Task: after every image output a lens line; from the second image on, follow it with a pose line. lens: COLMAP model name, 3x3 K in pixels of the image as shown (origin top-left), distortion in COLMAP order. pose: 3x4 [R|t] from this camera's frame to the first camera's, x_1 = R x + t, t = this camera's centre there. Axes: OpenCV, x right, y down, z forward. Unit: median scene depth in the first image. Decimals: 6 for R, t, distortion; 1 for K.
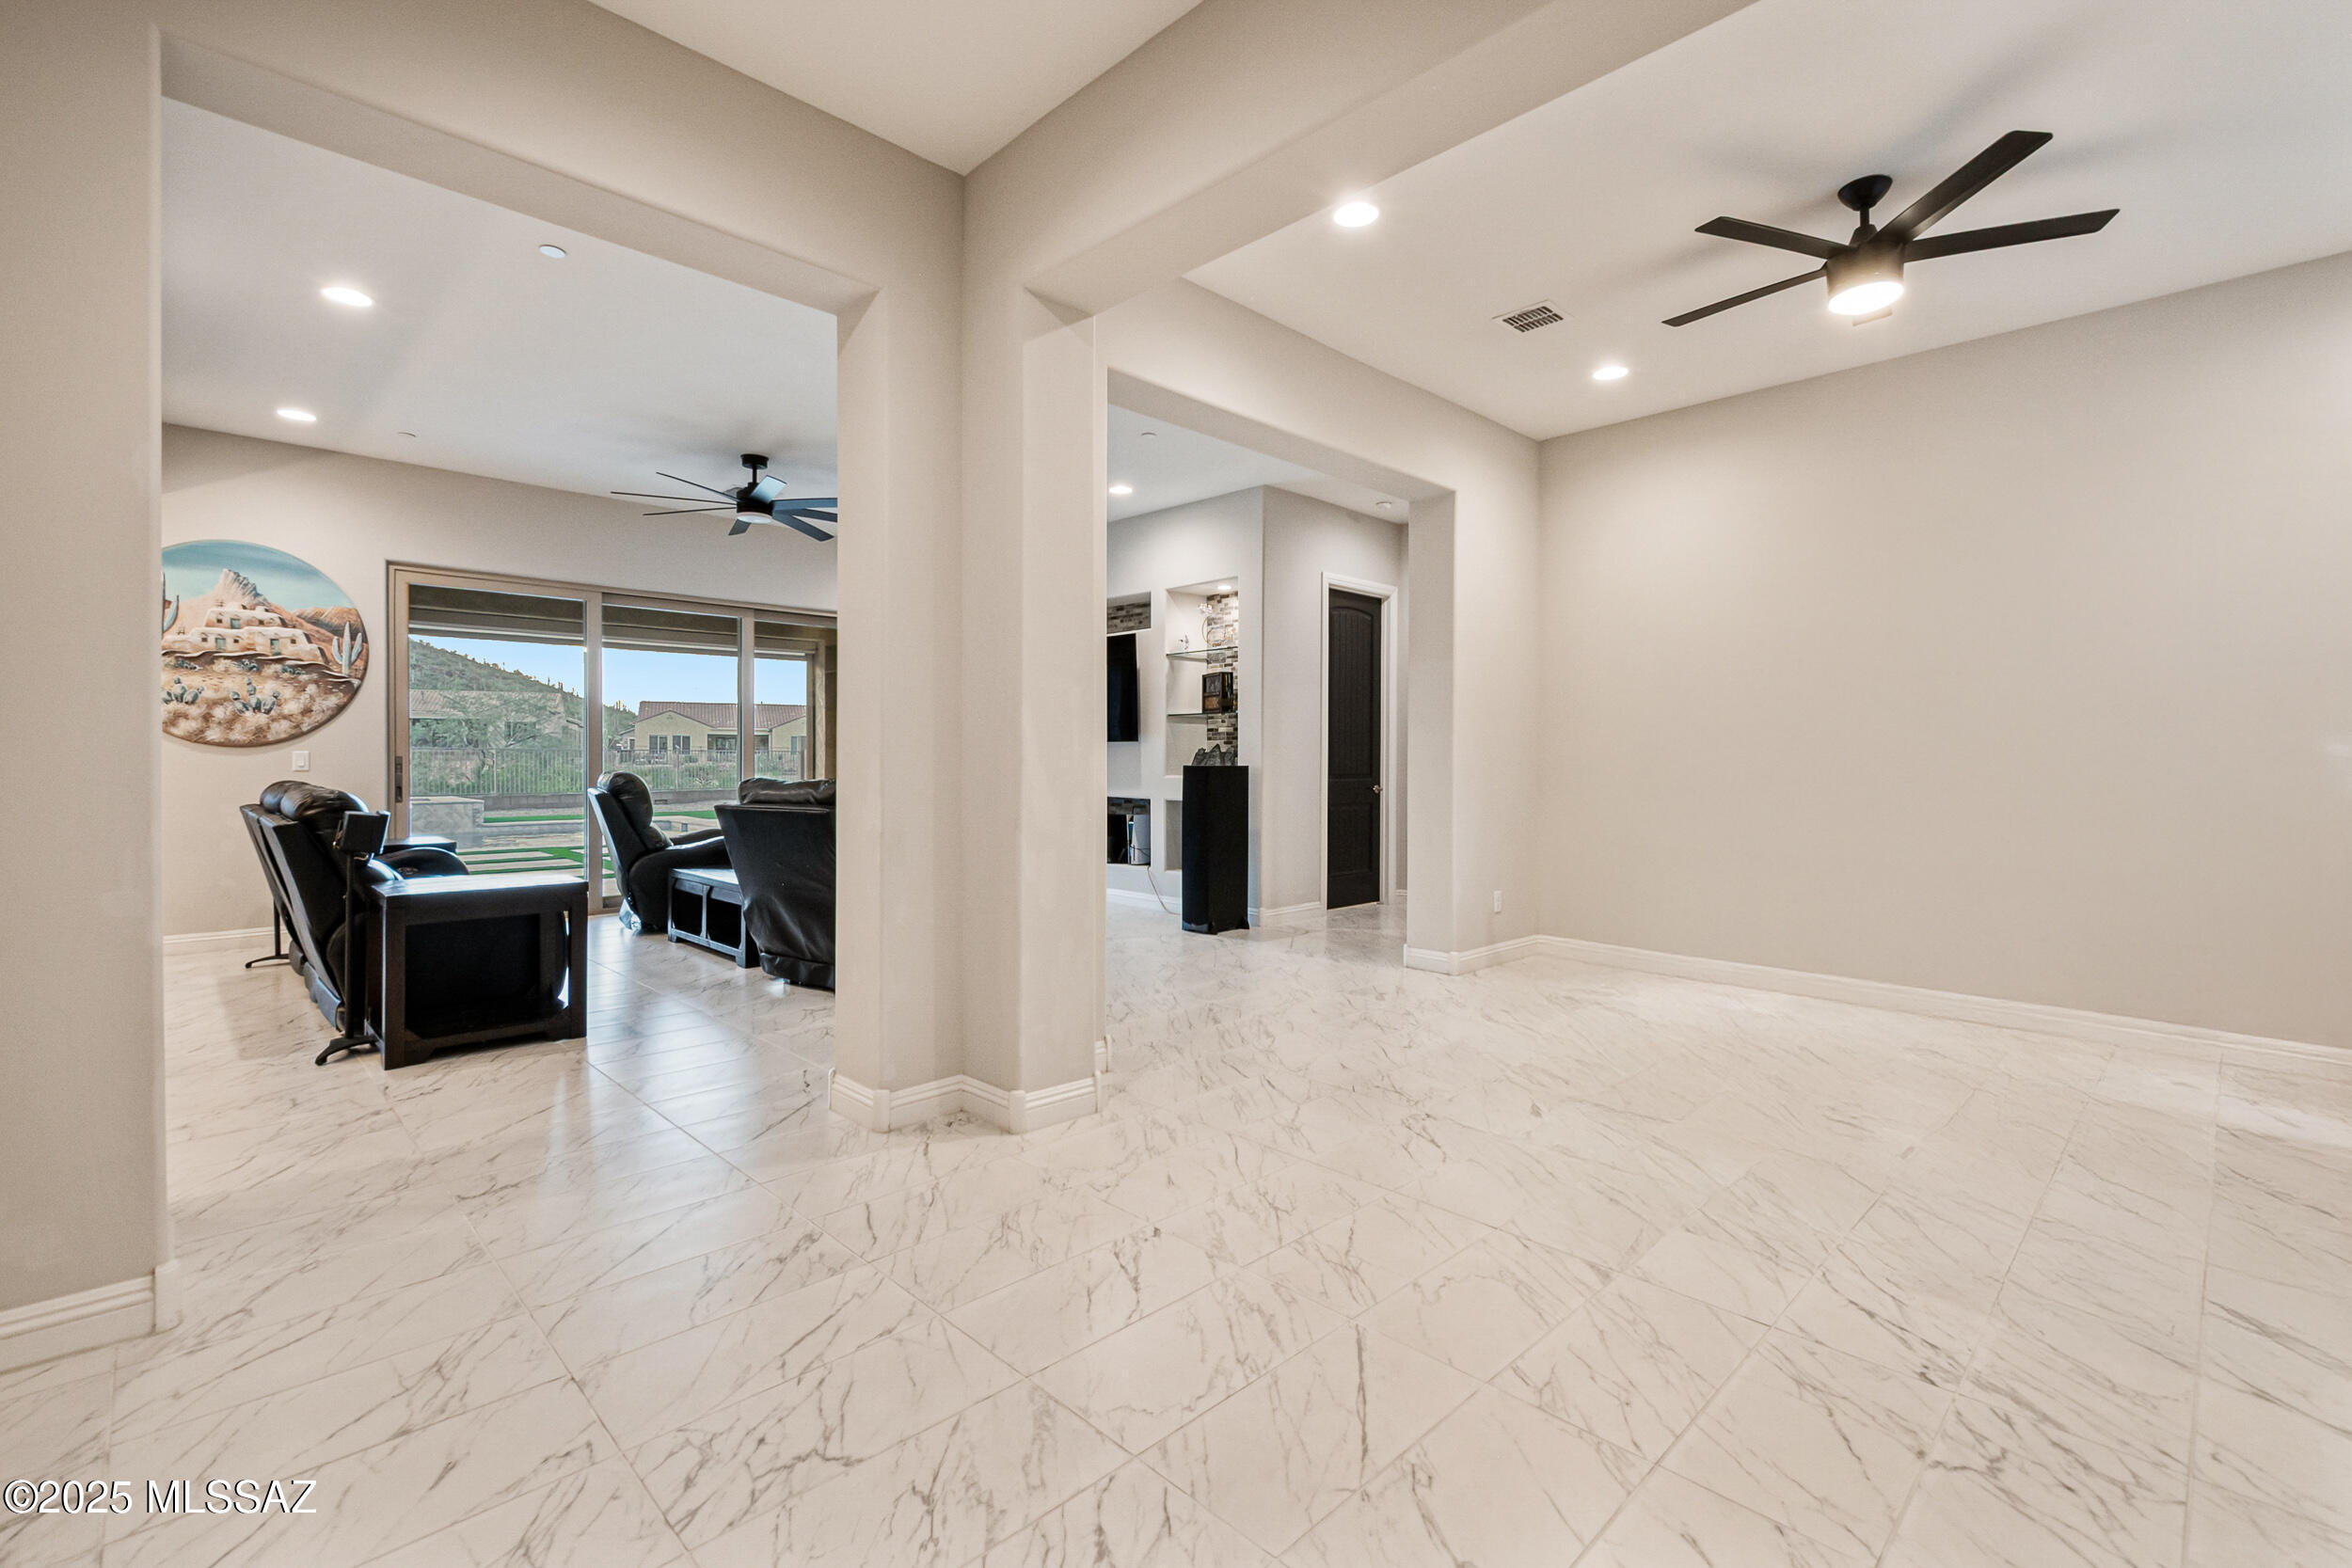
lens RADIAL K [[1045.0, 0, 1181.3], [0, 1045.0, 760.2], [0, 0, 1]] dist [0.012150, 0.000691]
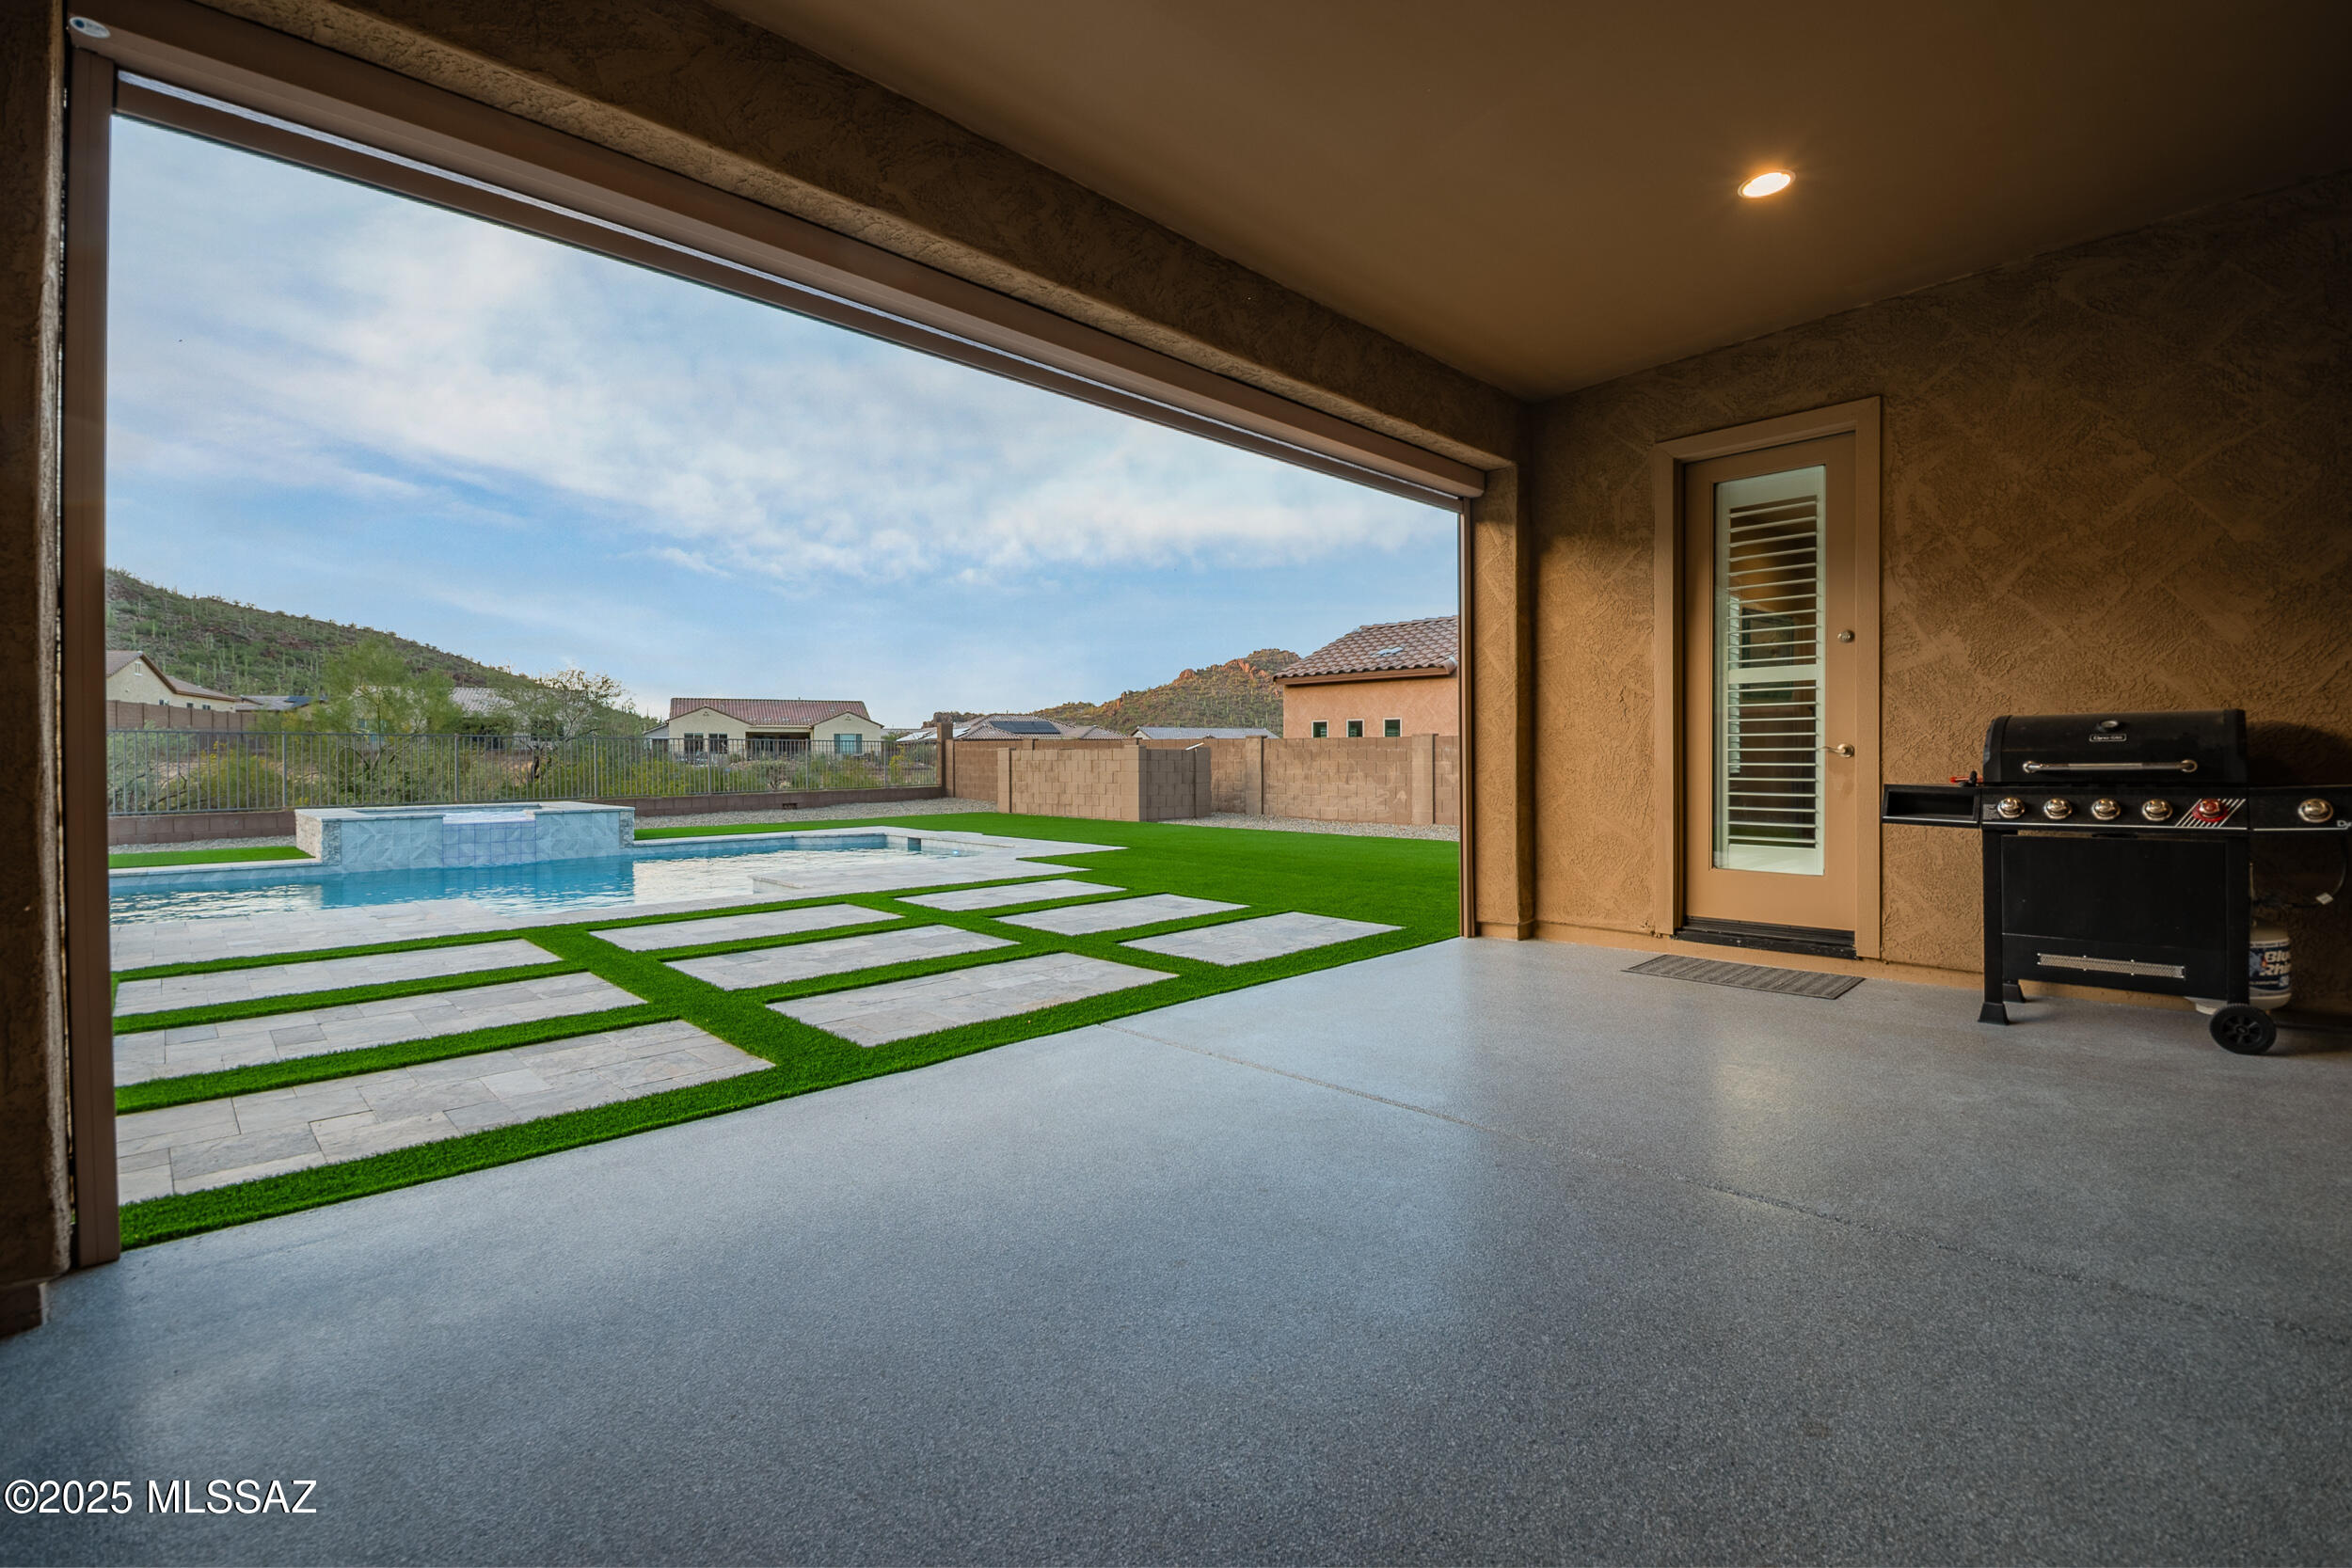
lens RADIAL K [[1045.0, 0, 1166.7], [0, 1045.0, 769.5], [0, 0, 1]] dist [0.012150, 0.000691]
pose [[0.999883, -0.009166, -0.012263, -0.951724], [0.009294, 0.999903, 0.010392, 0.033833], [0.012167, -0.010504, 0.999871, 1.025569]]
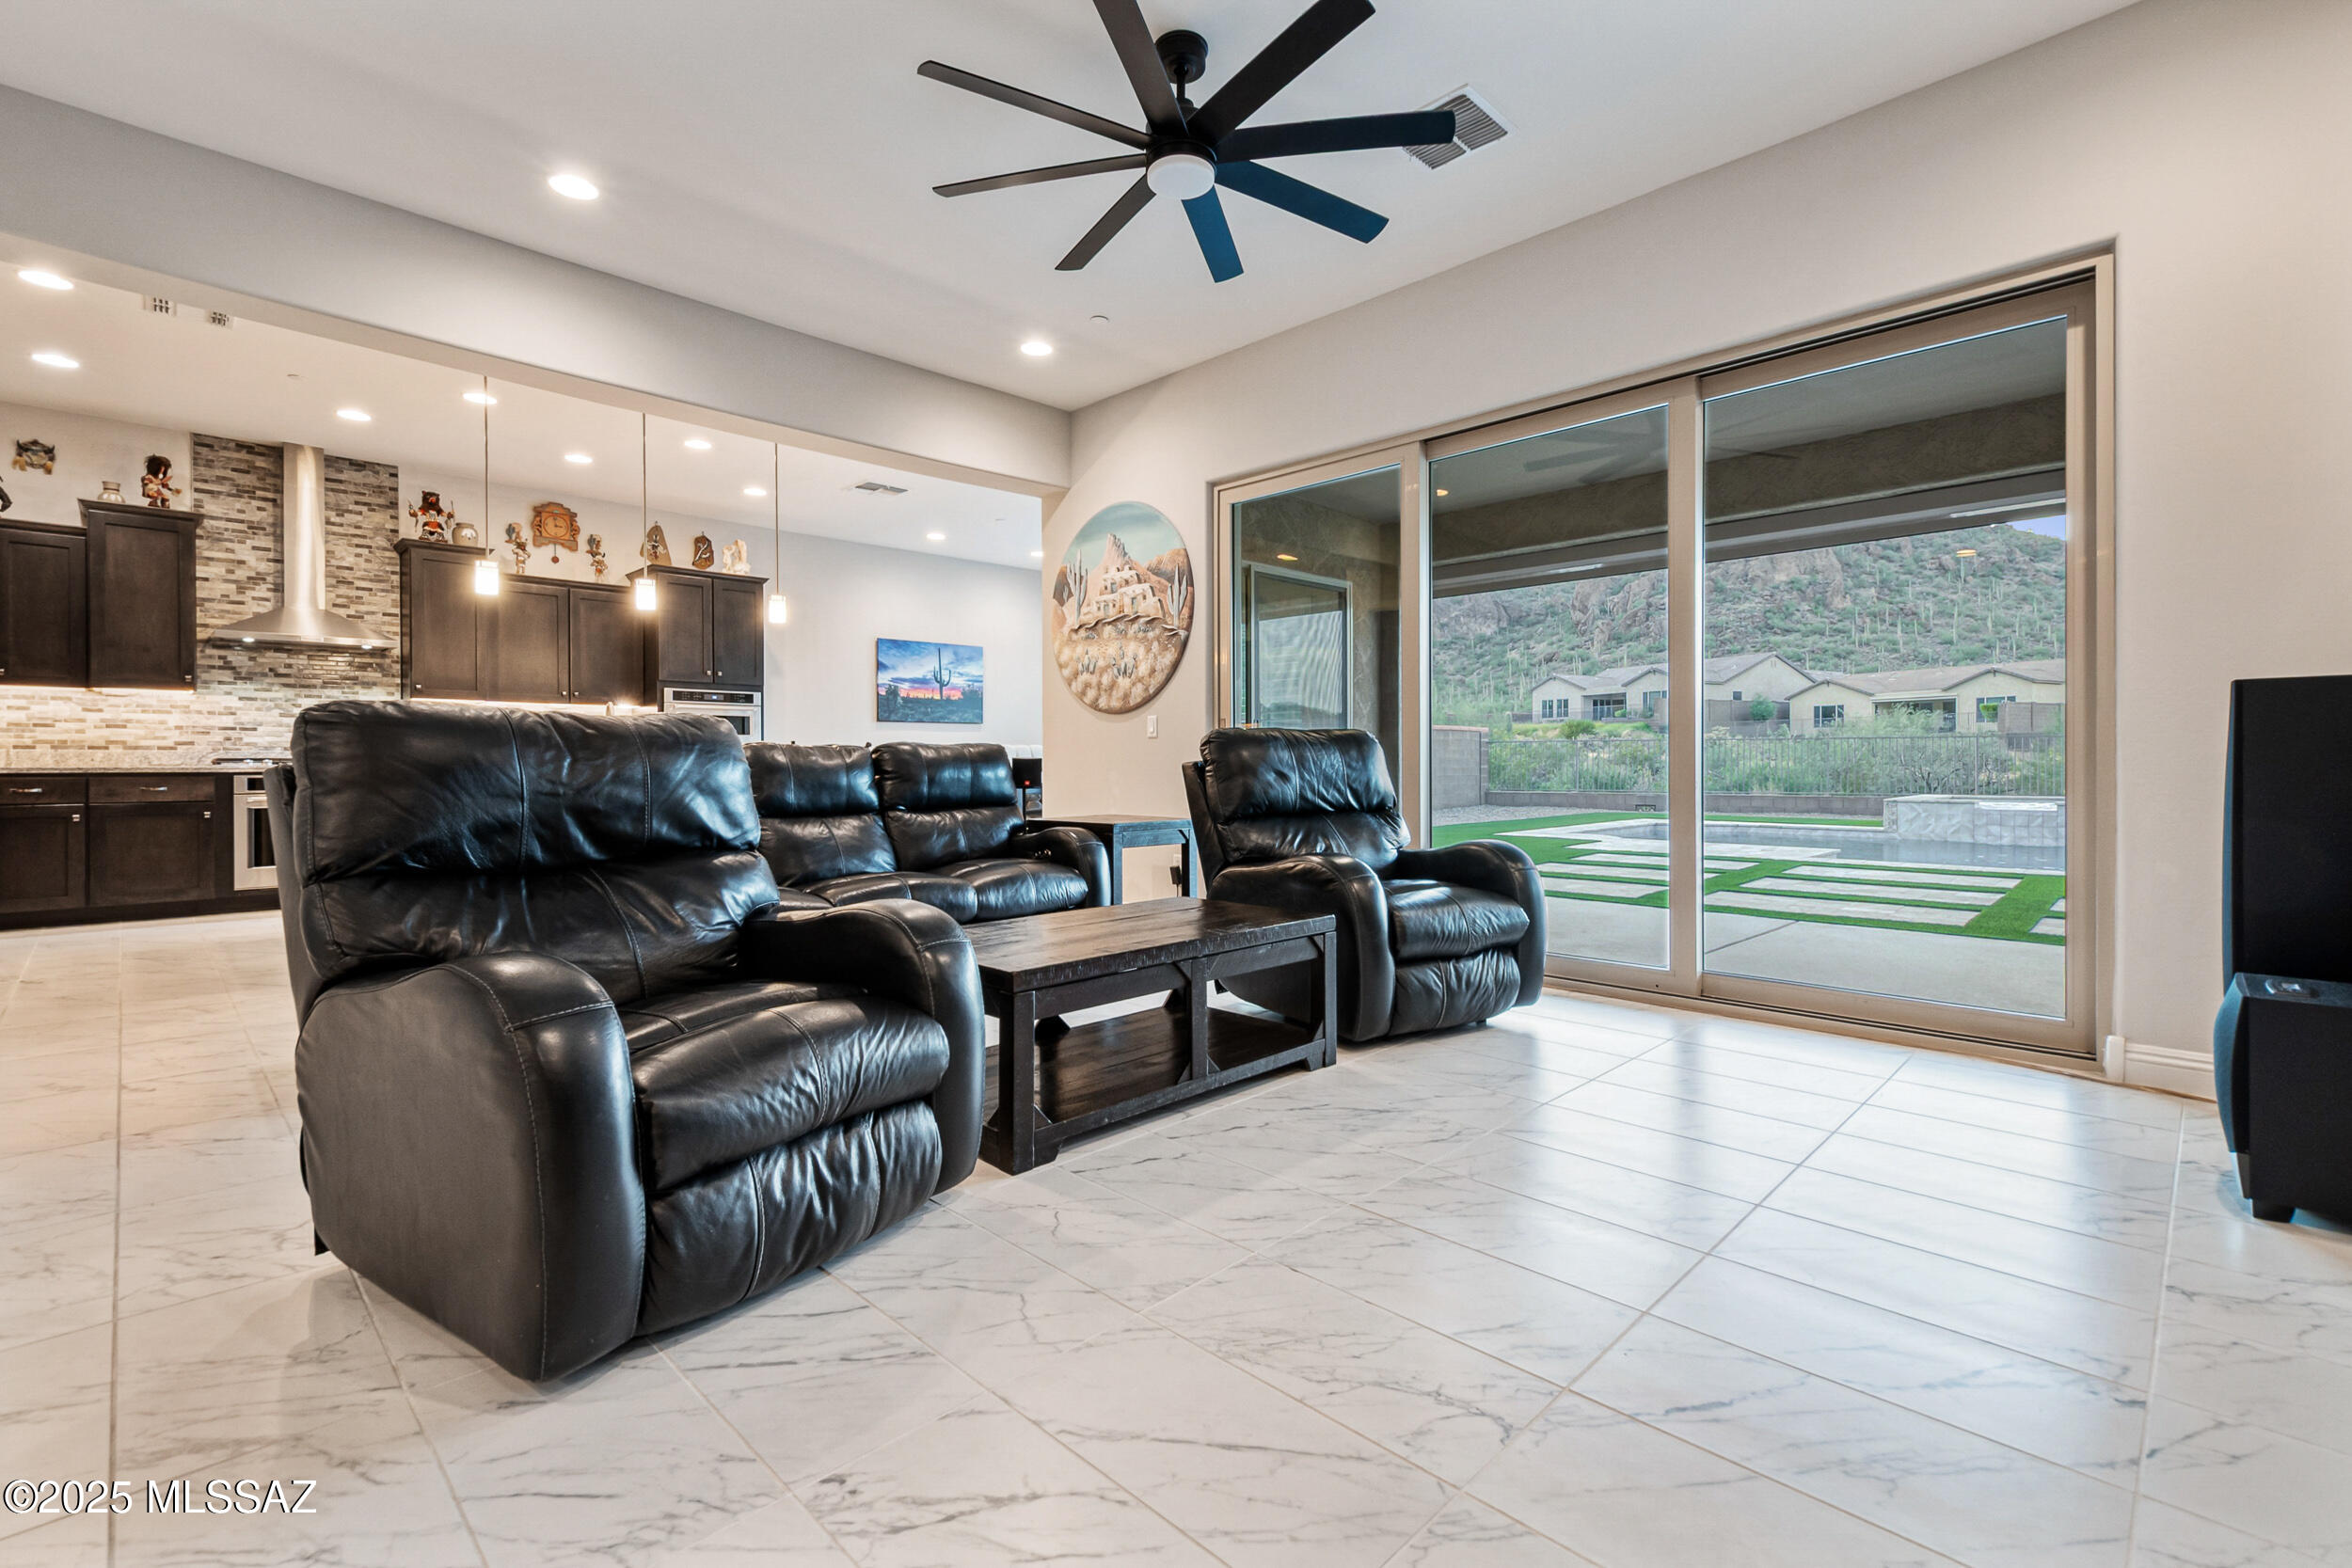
lens RADIAL K [[1045.0, 0, 1177.0], [0, 1045.0, 769.5], [0, 0, 1]] dist [0.012150, 0.000691]
pose [[-0.003248, 0.001964, -0.999993, 0.072168], [0.002738, 0.999994, 0.001955, 0.036248], [0.999991, -0.002732, -0.003253, 1.028775]]
